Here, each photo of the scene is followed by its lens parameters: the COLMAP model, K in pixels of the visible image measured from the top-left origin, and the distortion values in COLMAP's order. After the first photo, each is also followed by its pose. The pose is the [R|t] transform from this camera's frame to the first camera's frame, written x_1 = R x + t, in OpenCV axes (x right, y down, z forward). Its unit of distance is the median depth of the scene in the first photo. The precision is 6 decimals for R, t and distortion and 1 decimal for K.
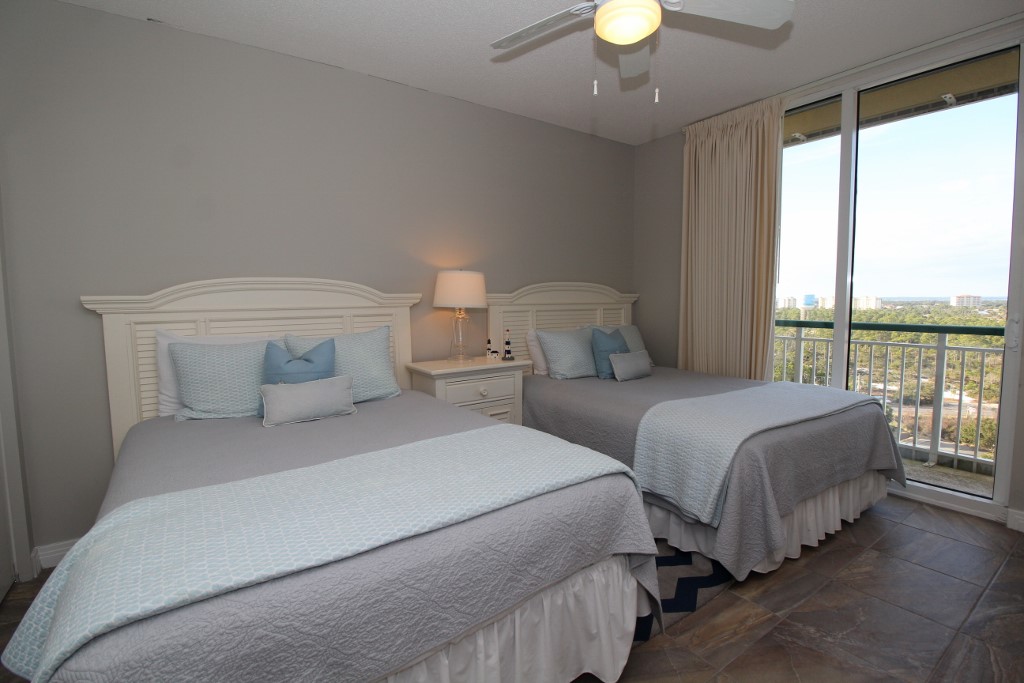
lens RADIAL K [[477.7, 0, 513.6], [0, 477.7, 339.4], [0, 0, 1]] dist [-0.016825, -0.000659]
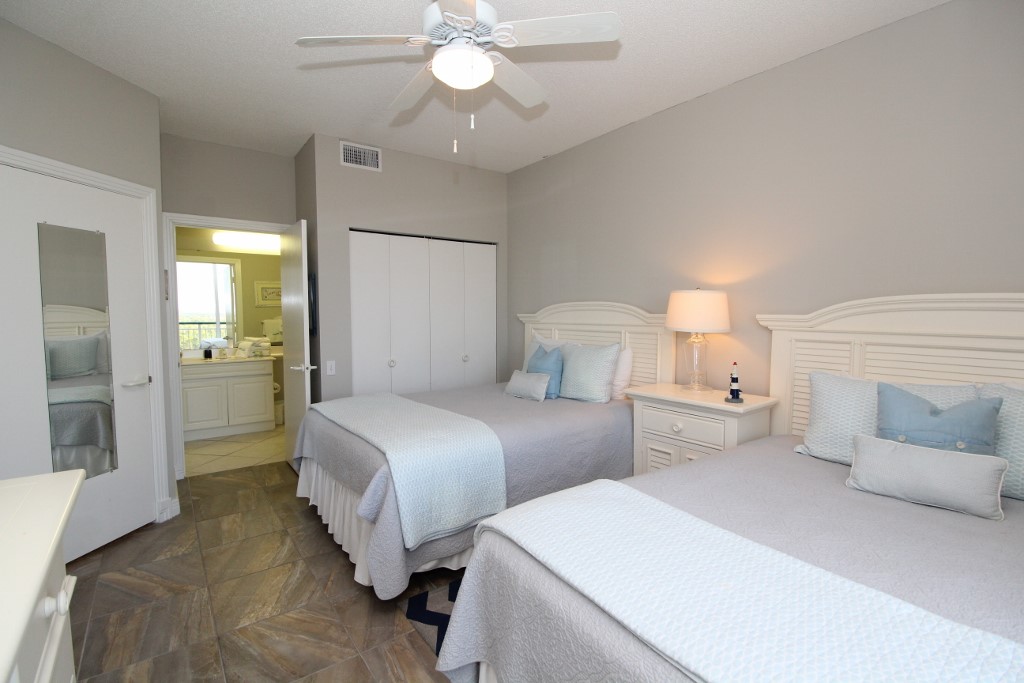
lens RADIAL K [[477.7, 0, 509.7], [0, 477.7, 341.4], [0, 0, 1]] dist [-0.016825, -0.000659]
pose [[0.035634, 0.064178, -0.997302, 0.743891], [-0.103395, 0.992817, 0.060195, -0.063976], [0.994002, 0.100971, 0.042014, 0.606050]]
